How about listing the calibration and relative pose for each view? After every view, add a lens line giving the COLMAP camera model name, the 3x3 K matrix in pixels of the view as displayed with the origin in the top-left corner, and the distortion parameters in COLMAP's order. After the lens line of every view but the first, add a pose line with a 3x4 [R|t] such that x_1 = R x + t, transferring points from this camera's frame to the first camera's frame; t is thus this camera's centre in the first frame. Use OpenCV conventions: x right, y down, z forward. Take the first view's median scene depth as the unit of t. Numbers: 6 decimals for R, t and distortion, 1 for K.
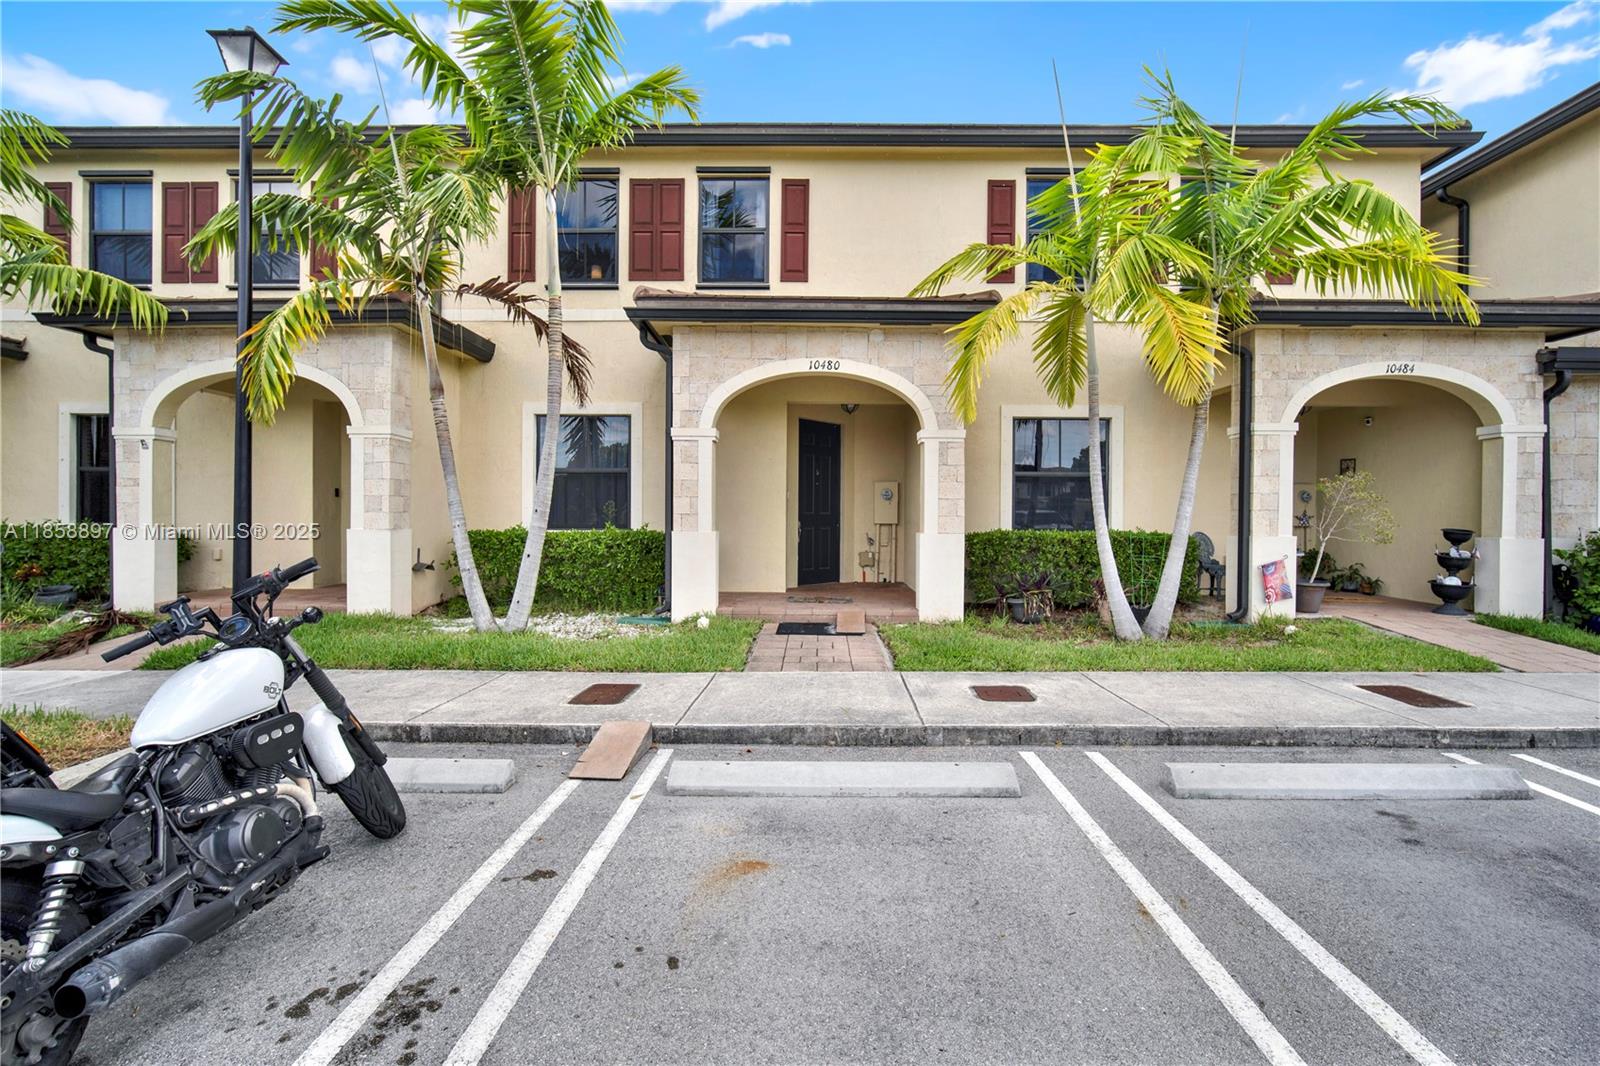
lens RADIAL K [[717.7, 0, 813.2], [0, 717.7, 528.6], [0, 0, 1]] dist [-0.014695, 0.004459]
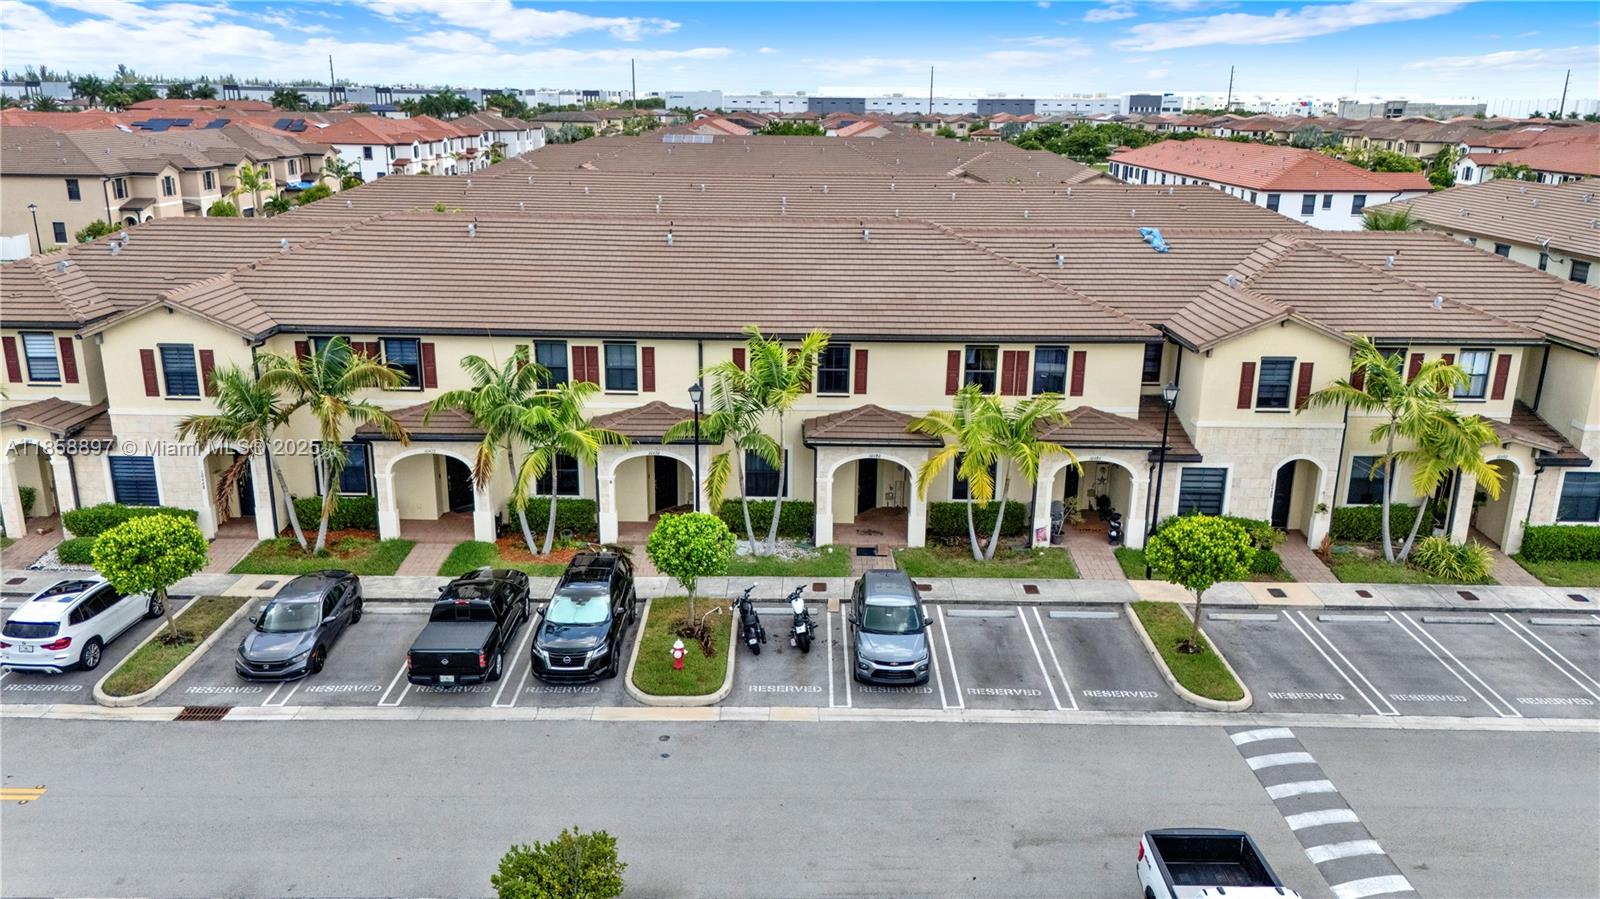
lens RADIAL K [[1203.0, 0, 801.5], [0, 1203.0, 464.1], [0, 0, 1]] dist [0.057707, -0.057808]
pose [[0.999935, 0.000341, 0.011376, -0.308463], [-0.003559, 0.958788, 0.284099, -1.462775], [-0.010811, -0.284121, 0.958727, -3.258491]]
